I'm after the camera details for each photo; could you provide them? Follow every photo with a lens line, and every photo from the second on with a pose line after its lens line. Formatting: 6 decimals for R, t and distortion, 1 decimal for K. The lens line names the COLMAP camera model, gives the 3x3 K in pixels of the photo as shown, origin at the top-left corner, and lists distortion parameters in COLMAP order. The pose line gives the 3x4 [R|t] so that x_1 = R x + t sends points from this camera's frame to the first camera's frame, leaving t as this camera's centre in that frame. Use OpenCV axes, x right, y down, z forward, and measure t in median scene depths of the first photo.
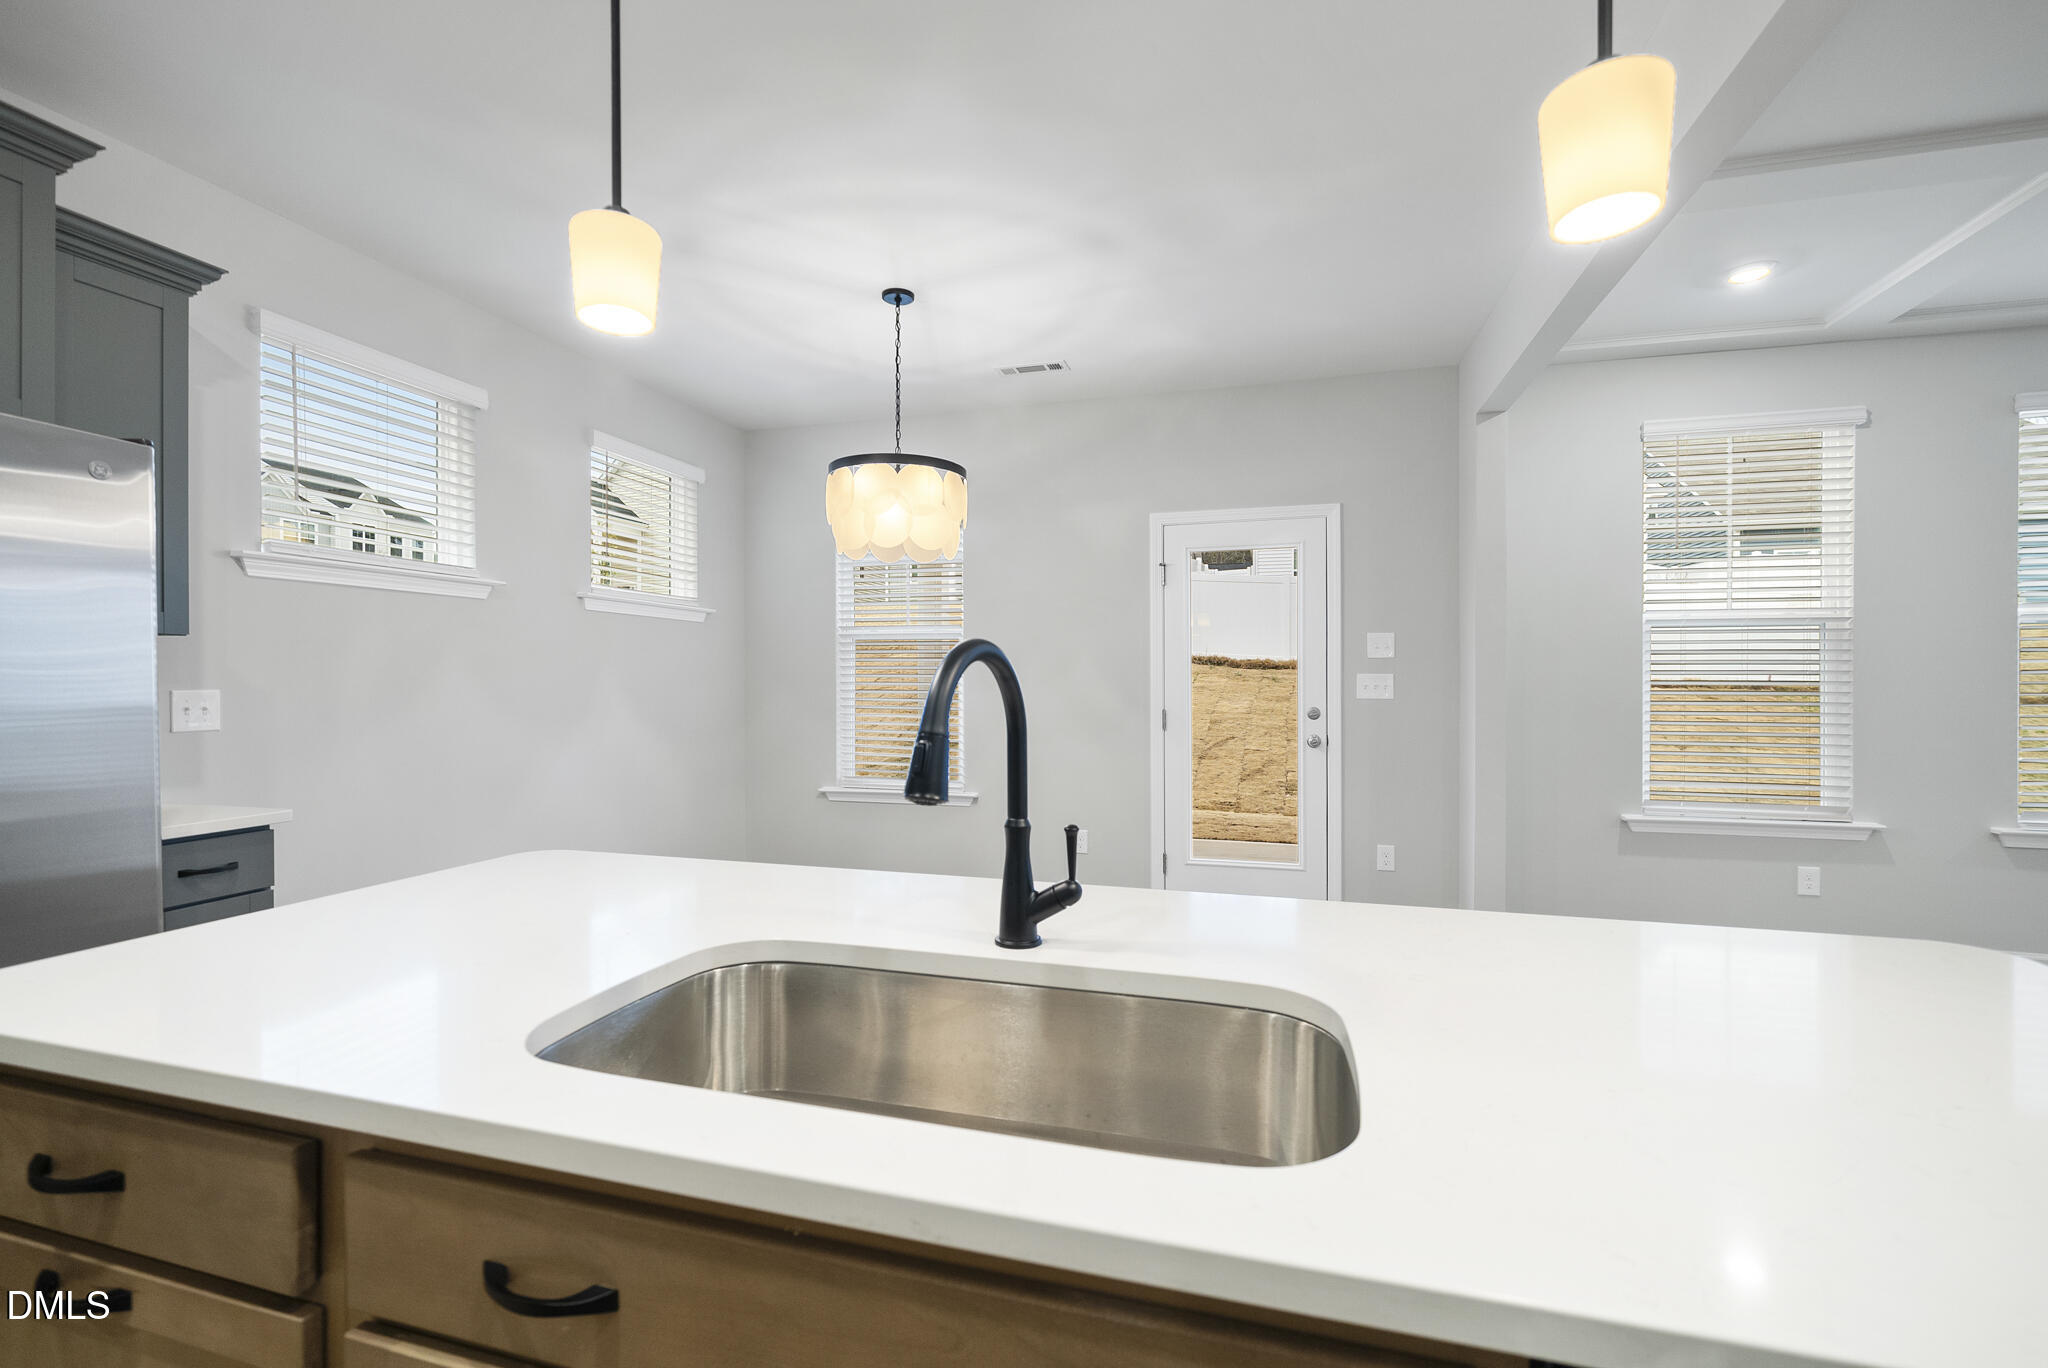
lens RADIAL K [[892.1, 0, 1021.4], [0, 892.1, 688.5], [0, 0, 1]] dist [0.000595, -0.000069]
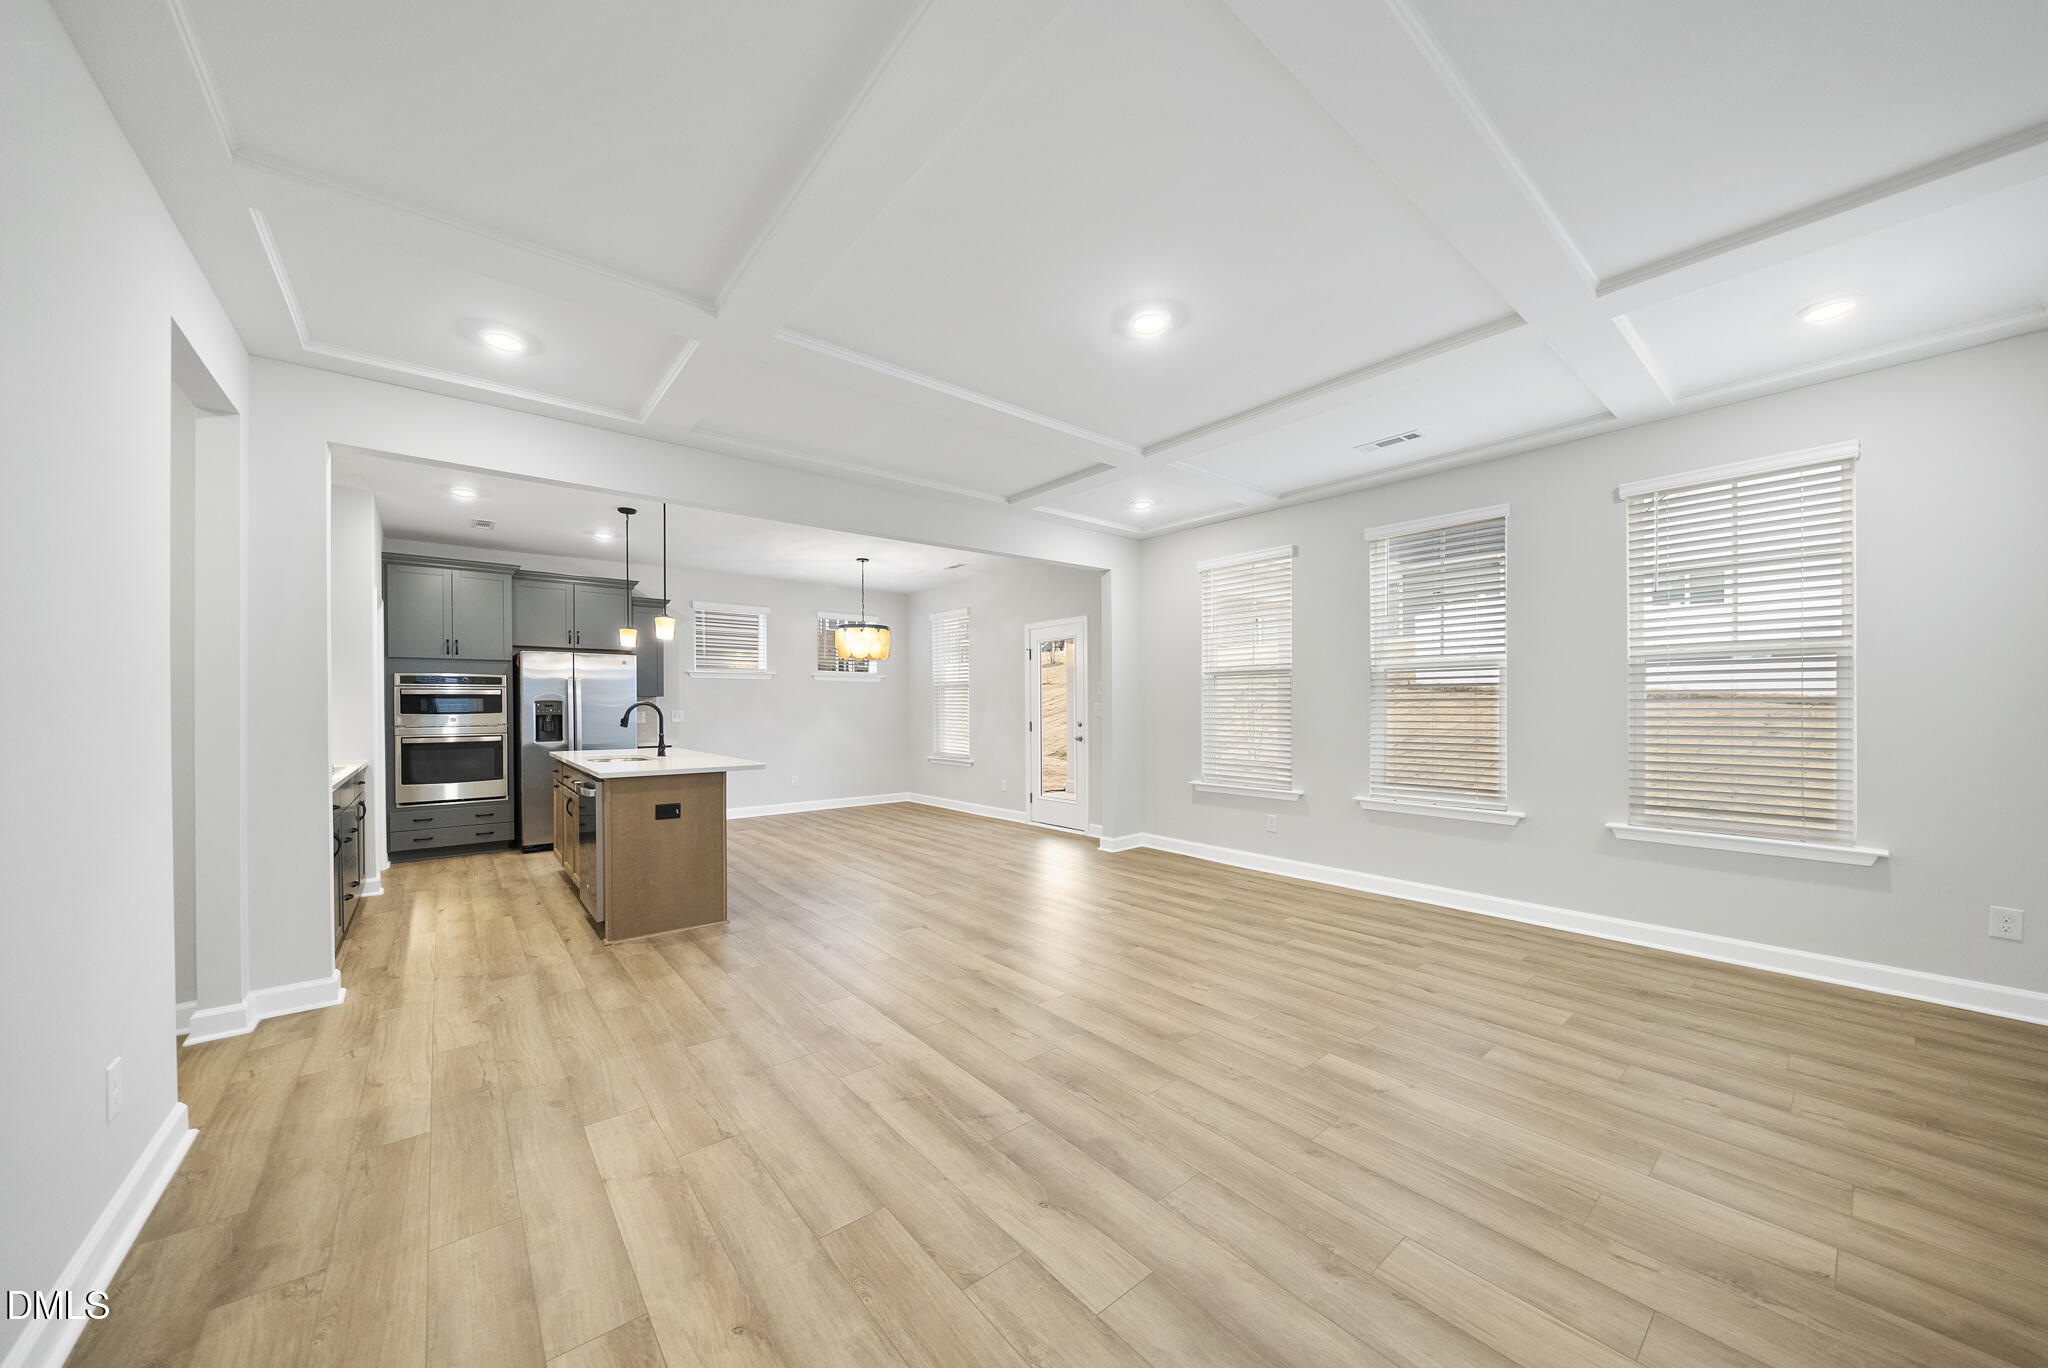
lens RADIAL K [[708.5, 0, 1025.3], [0, 708.5, 697.0], [0, 0, 1]] dist [0.000499, 0.000016]
pose [[0.827803, -0.005161, -0.560995, 0.938411], [-0.004976, 0.999851, -0.016541, -0.005334], [0.560997, 0.016484, 0.827654, -0.324608]]
